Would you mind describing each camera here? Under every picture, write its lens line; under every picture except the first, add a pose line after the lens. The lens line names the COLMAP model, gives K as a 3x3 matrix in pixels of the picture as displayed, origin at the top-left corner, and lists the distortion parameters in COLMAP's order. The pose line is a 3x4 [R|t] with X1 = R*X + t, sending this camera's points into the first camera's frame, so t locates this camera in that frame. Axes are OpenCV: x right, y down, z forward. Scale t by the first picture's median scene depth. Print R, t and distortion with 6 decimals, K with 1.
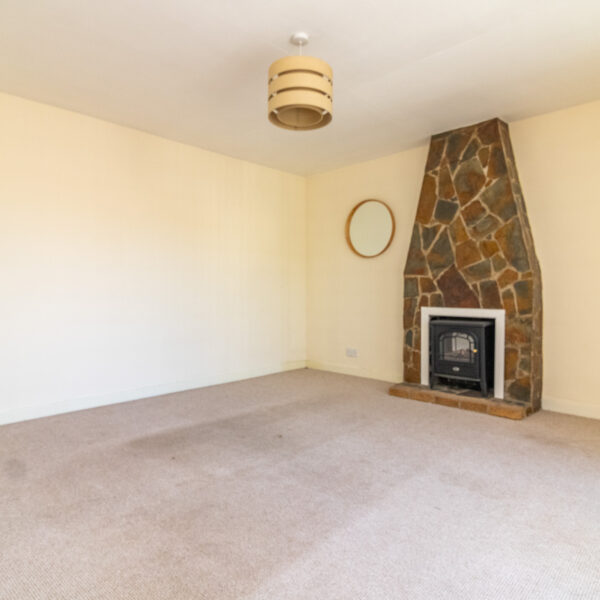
lens RADIAL K [[430.2, 0, 300.4], [0, 430.2, 295.8], [0, 0, 1]] dist [-0.001149, -0.002395]
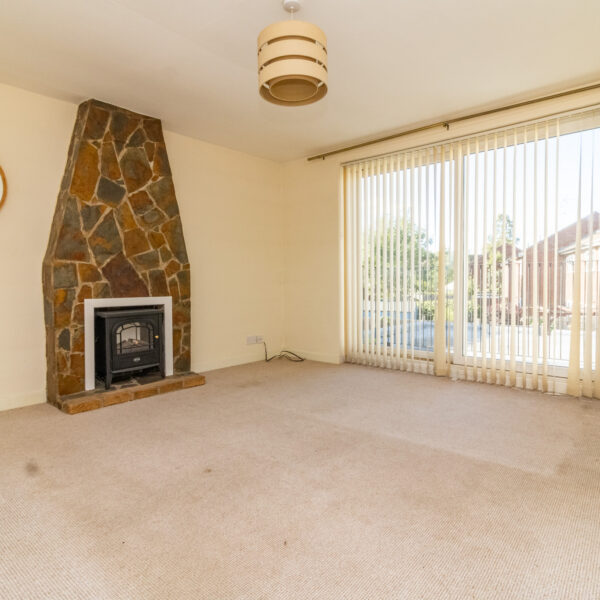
lens RADIAL K [[430.2, 0, 300.4], [0, 430.2, 295.8], [0, 0, 1]] dist [-0.001149, -0.002395]
pose [[-0.067716, -0.039836, 0.996909, -0.629963], [0.013247, 0.999079, 0.040823, -0.009824], [-0.997617, 0.015971, -0.067126, 0.688760]]
